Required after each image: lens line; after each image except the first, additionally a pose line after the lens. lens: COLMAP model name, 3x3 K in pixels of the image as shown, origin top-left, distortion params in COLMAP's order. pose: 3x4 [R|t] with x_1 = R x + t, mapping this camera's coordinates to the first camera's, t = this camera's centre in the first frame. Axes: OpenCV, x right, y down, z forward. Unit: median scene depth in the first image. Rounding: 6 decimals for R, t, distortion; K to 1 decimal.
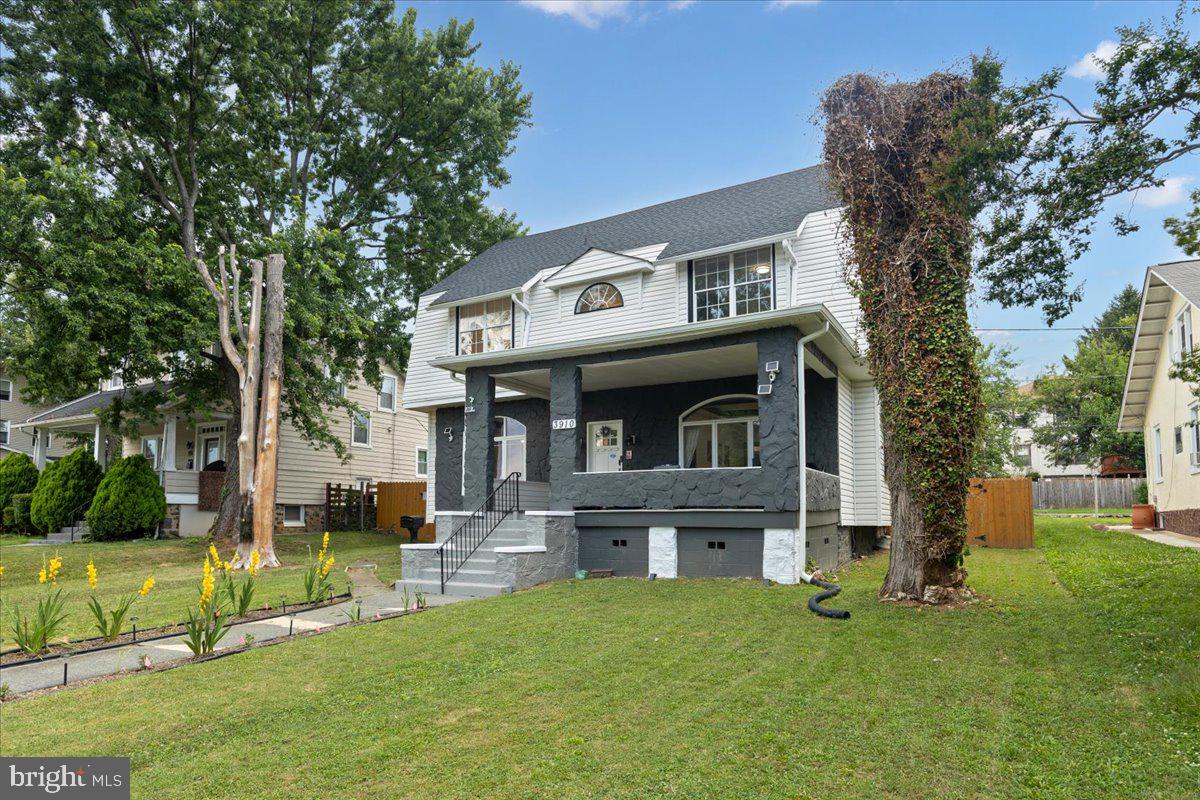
lens RADIAL K [[827.6, 0, 527.2], [0, 827.6, 403.0], [0, 0, 1]] dist [0.004772, 0.000917]
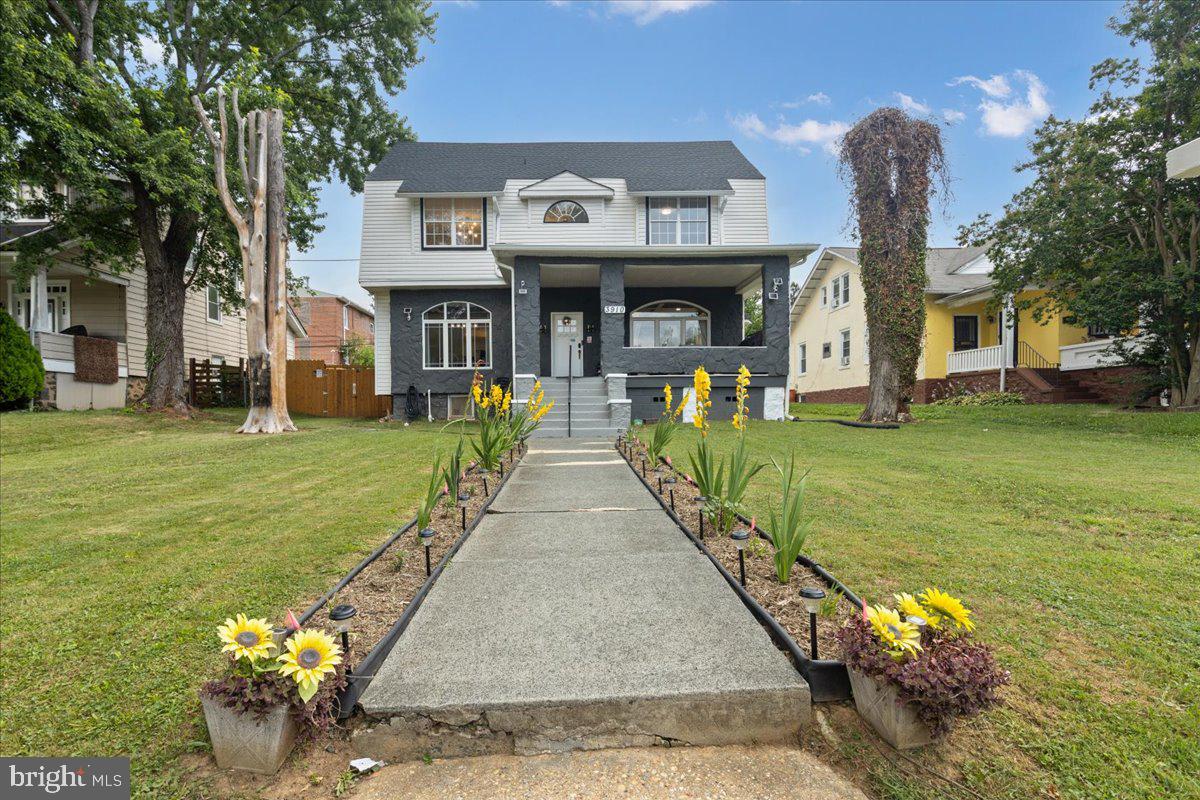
lens RADIAL K [[729.5, 0, 562.2], [0, 729.5, 396.1], [0, 0, 1]] dist [-0.002915, -0.001486]
pose [[0.795336, 0.014505, 0.605995, -0.594026], [-0.073056, 0.994720, 0.072073, 0.070410], [-0.601750, -0.101594, 0.792197, 0.112327]]
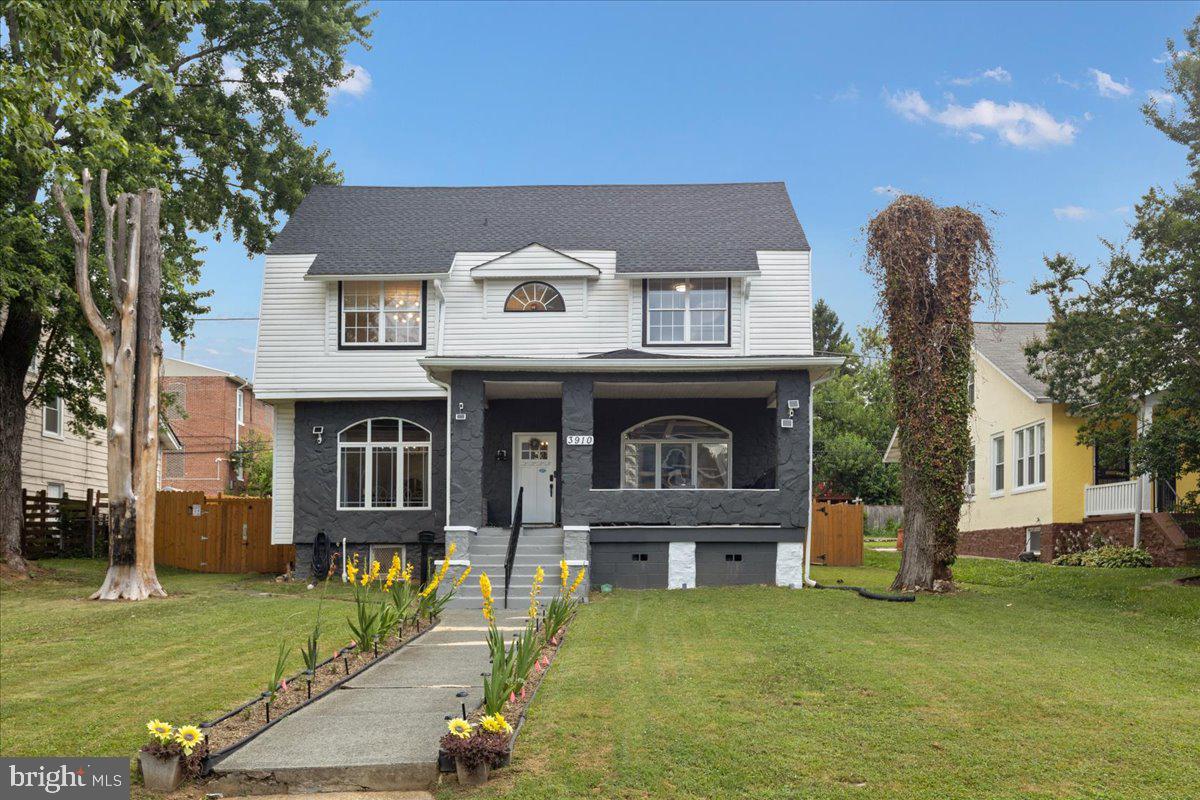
lens RADIAL K [[1396.8, 0, 630.9], [0, 1396.8, 401.0], [0, 0, 1]] dist [-0.003135, 0.005610]
pose [[0.807070, 0.063624, 0.587018, -0.750768], [-0.078091, 0.996946, -0.000689, -0.021027], [-0.585269, -0.045285, 0.809574, -0.330442]]
